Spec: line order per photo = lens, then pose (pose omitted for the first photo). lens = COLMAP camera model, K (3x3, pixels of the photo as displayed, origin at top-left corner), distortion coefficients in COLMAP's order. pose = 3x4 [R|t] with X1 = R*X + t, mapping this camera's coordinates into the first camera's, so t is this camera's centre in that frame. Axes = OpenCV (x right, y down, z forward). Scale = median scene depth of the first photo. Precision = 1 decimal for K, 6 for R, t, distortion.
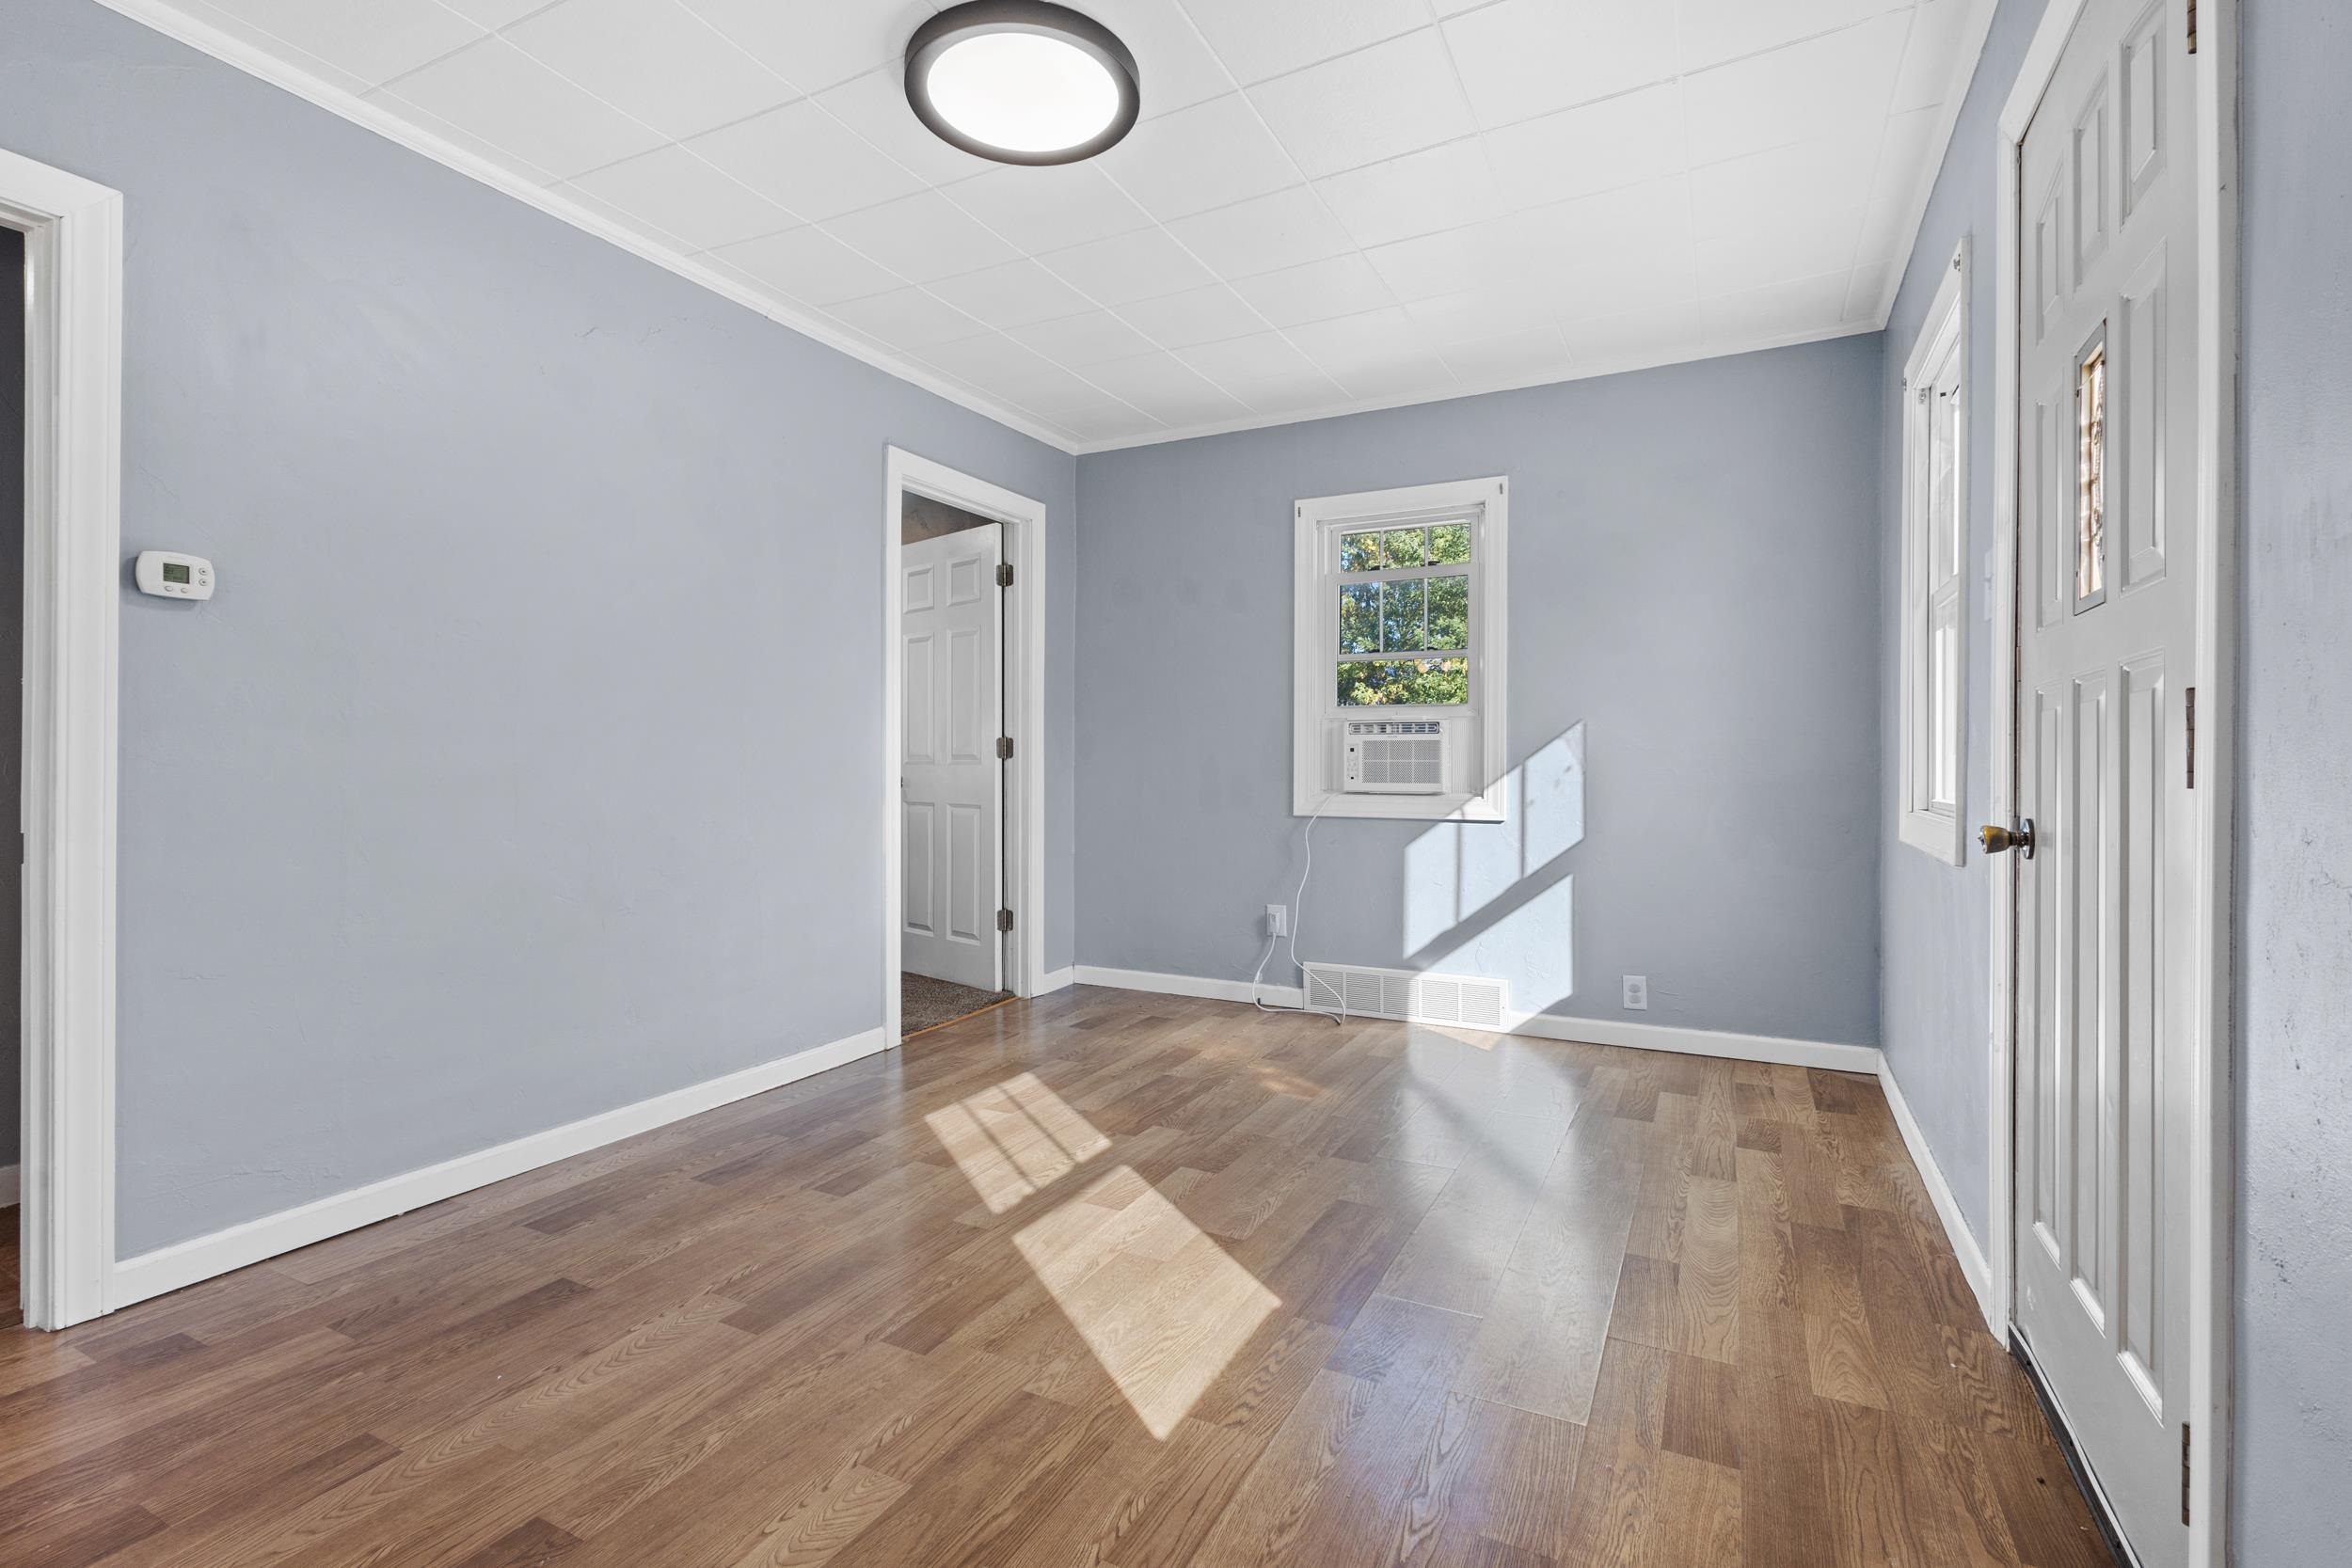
lens RADIAL K [[1083.0, 0, 1173.1], [0, 1083.0, 776.0], [0, 0, 1]] dist [0.008166, -0.000082]
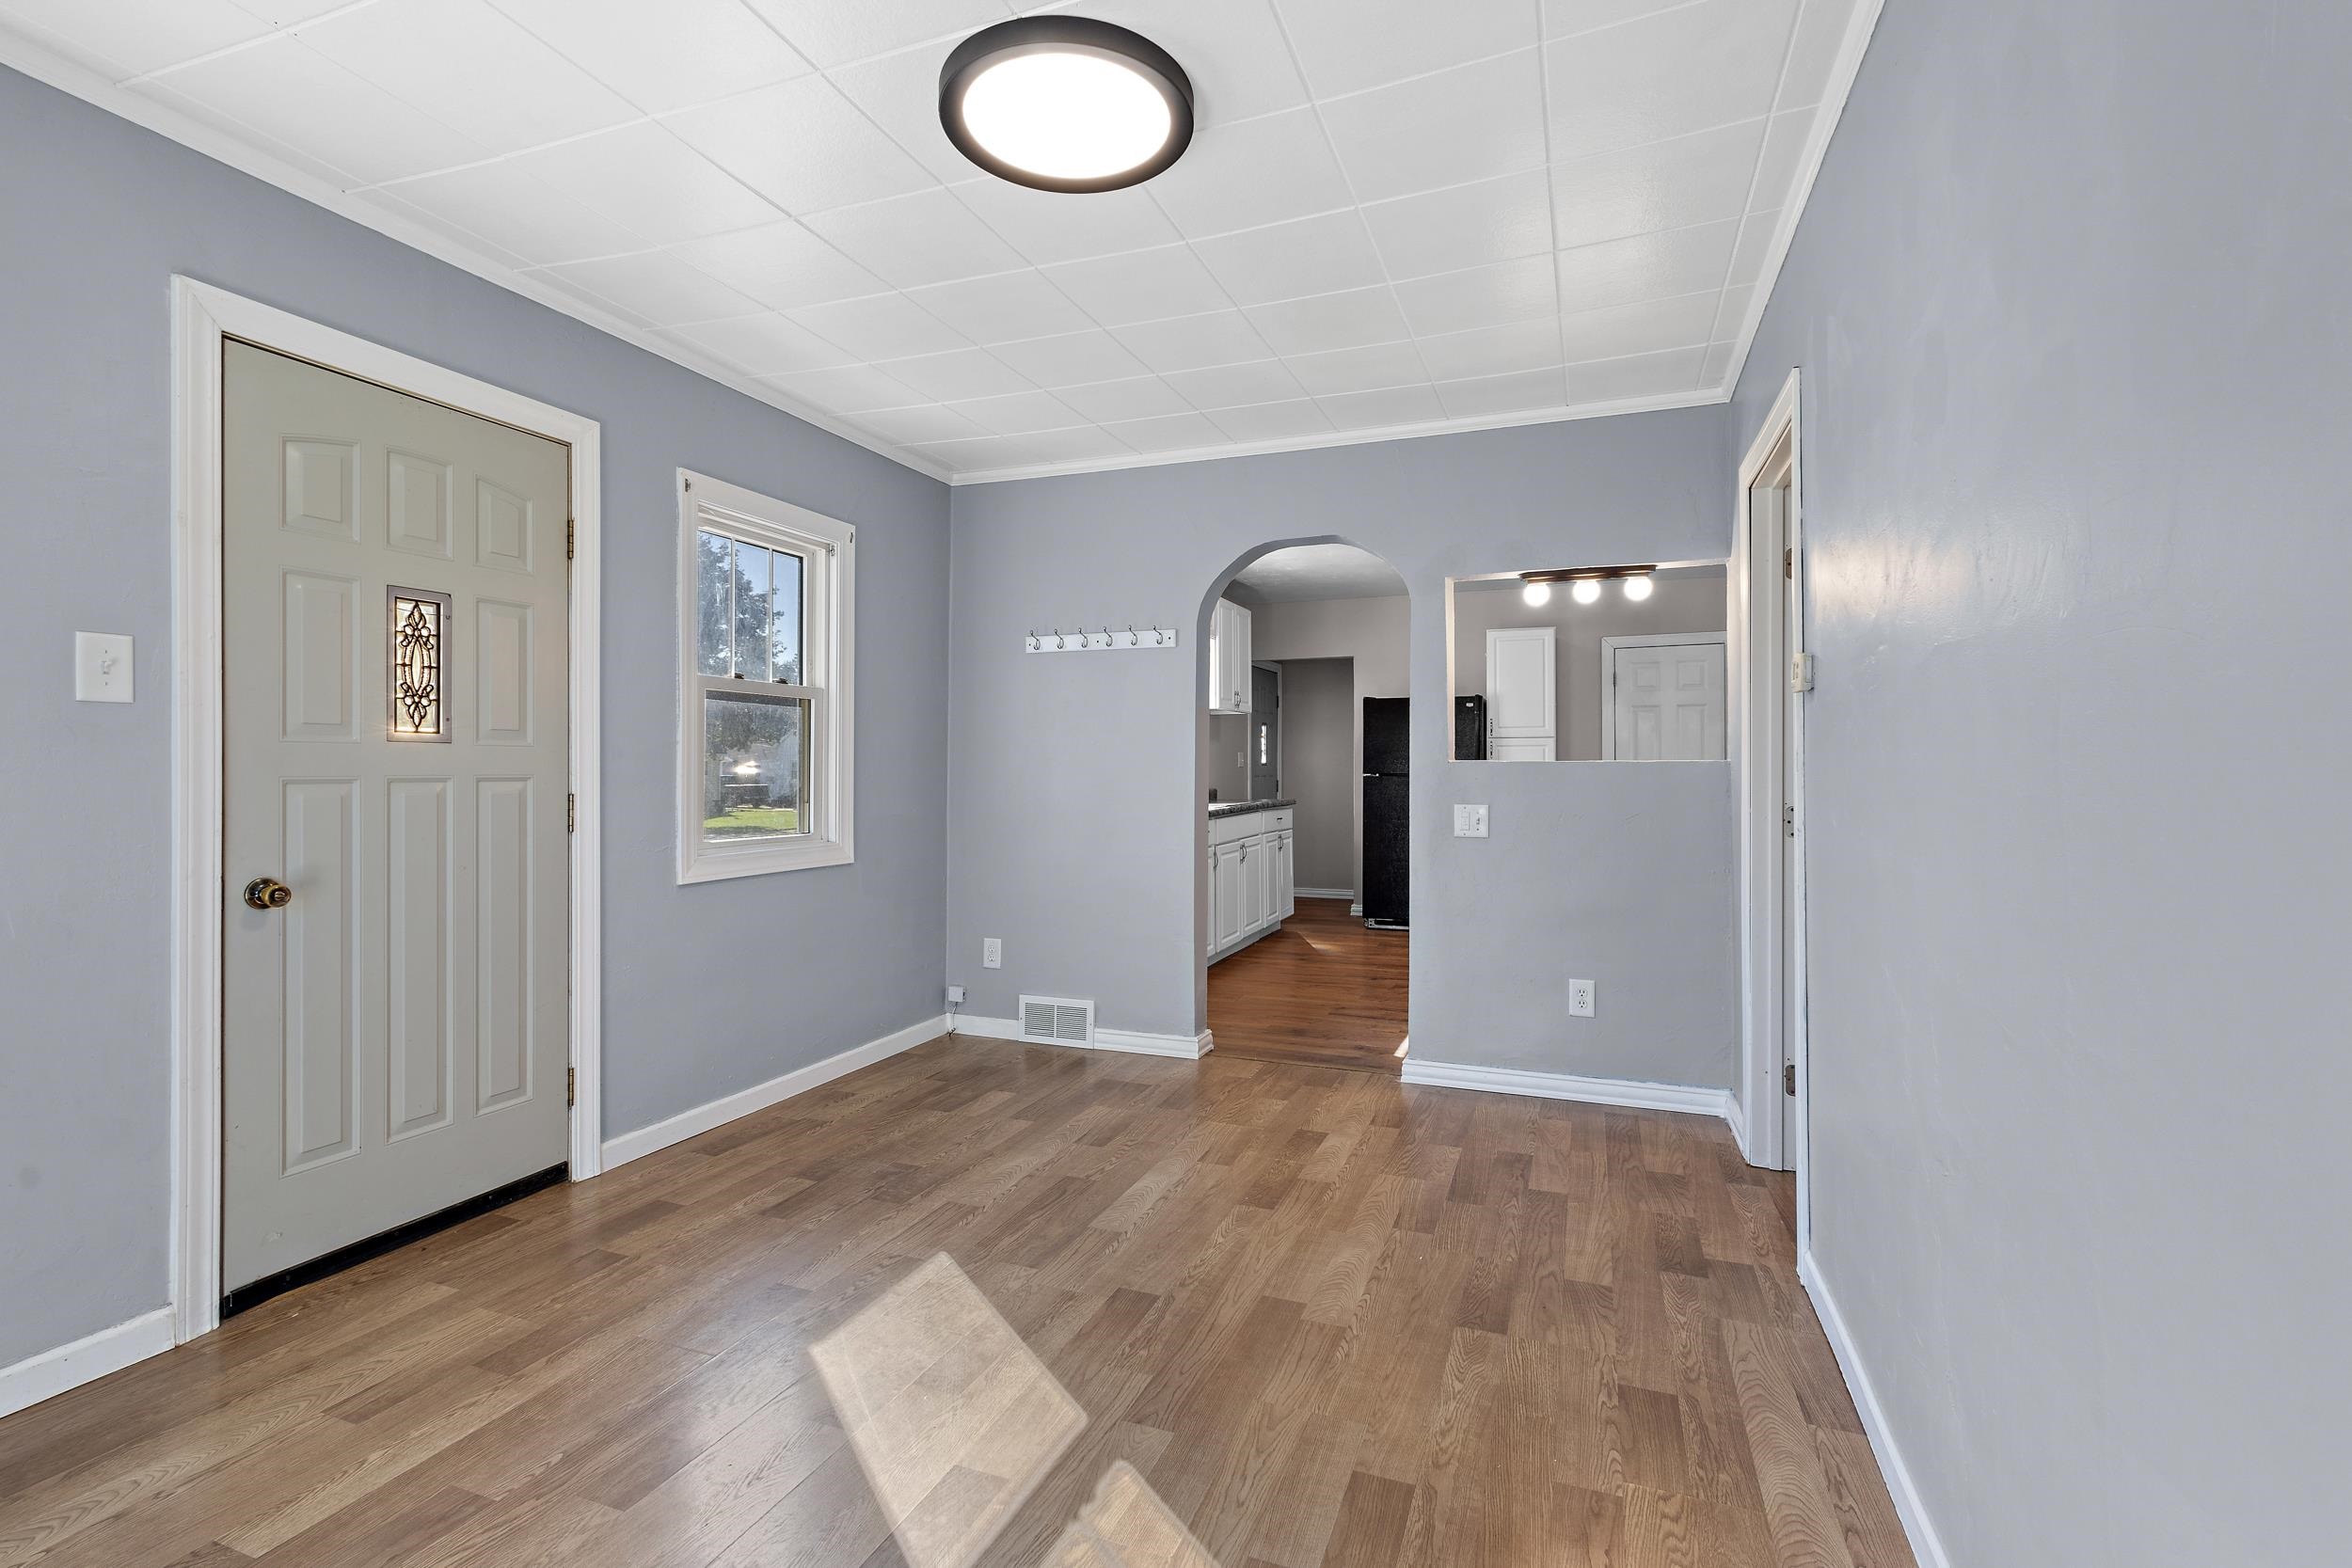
lens RADIAL K [[1083.0, 0, 1173.1], [0, 1083.0, 776.0], [0, 0, 1]] dist [0.008166, -0.000082]
pose [[-0.994126, -0.002558, -0.108203, -0.145621], [-0.003837, 0.999925, 0.011615, -0.094818], [0.108165, 0.011962, -0.994061, 2.225421]]
